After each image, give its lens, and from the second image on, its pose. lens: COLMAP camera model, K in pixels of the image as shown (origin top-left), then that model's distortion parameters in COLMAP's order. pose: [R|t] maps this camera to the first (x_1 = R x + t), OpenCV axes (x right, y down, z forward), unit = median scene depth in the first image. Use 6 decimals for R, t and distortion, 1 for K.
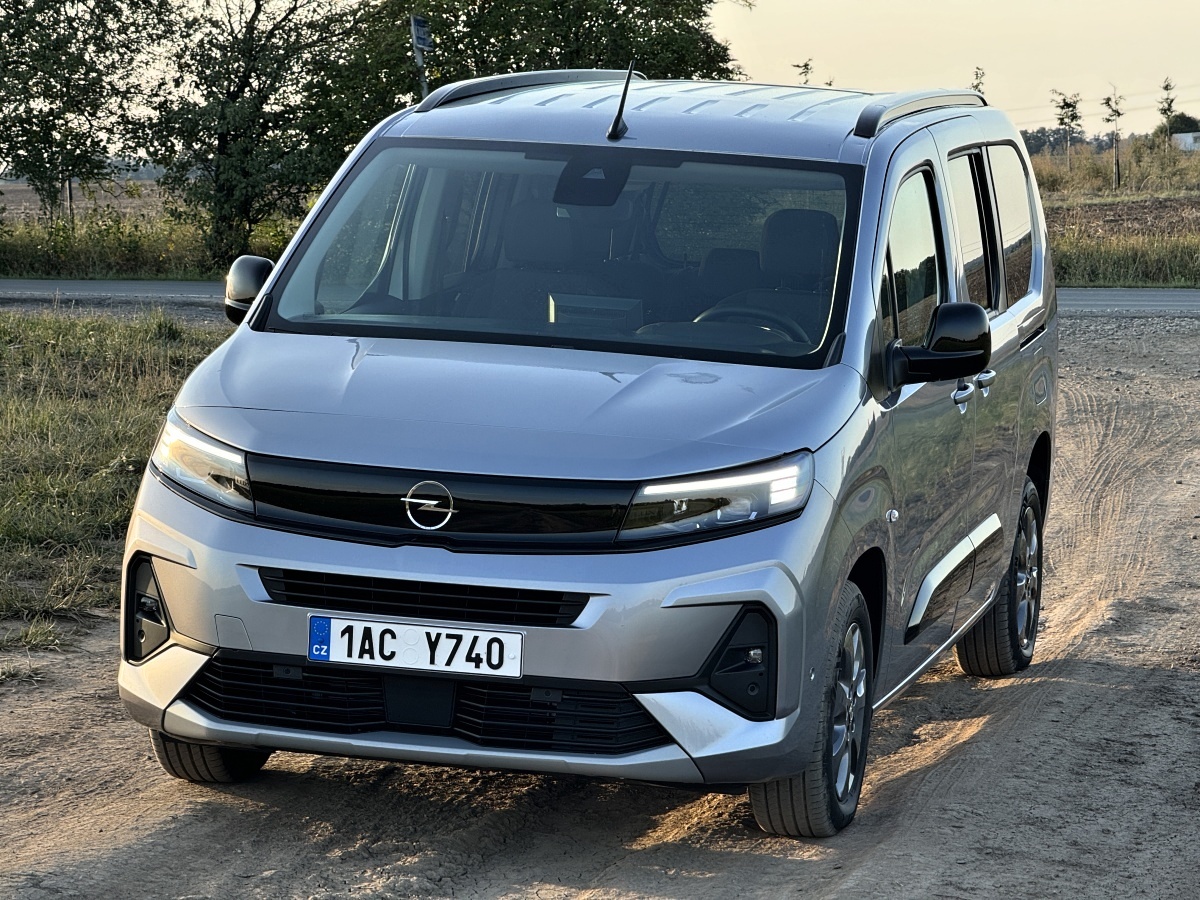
lens RADIAL K [[4282.7, 0, 600.0], [0, 4282.7, 450.0], [0, 0, 1]] dist [0.104011, 1.585923]
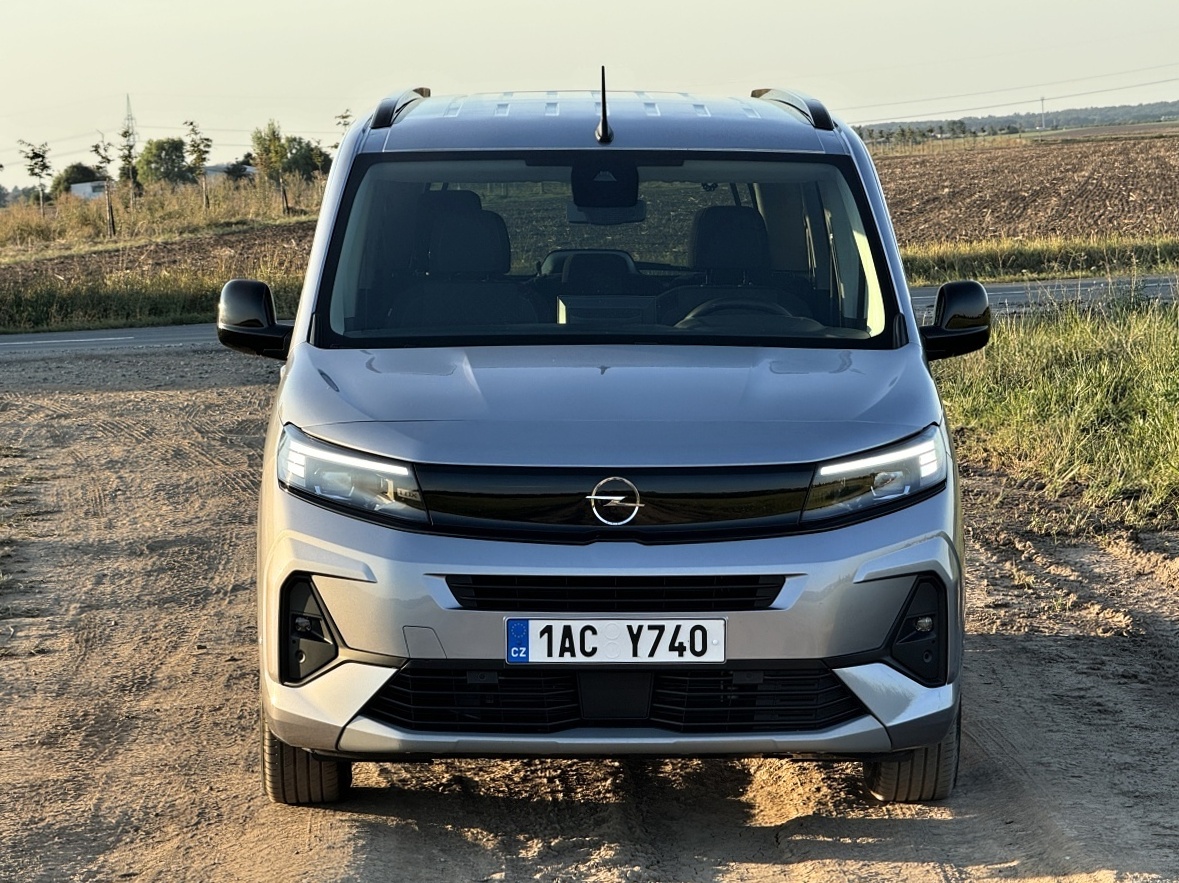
lens RADIAL K [[4207.8, 0, 589.5], [0, 4207.8, 441.5], [0, 0, 1]] dist [0.104011, 1.585923]
pose [[0.961796, -0.067113, 0.265413, -0.308875], [0.070681, 0.997491, -0.003903, 0.002341], [-0.264486, 0.022513, 0.964127, 0.041504]]
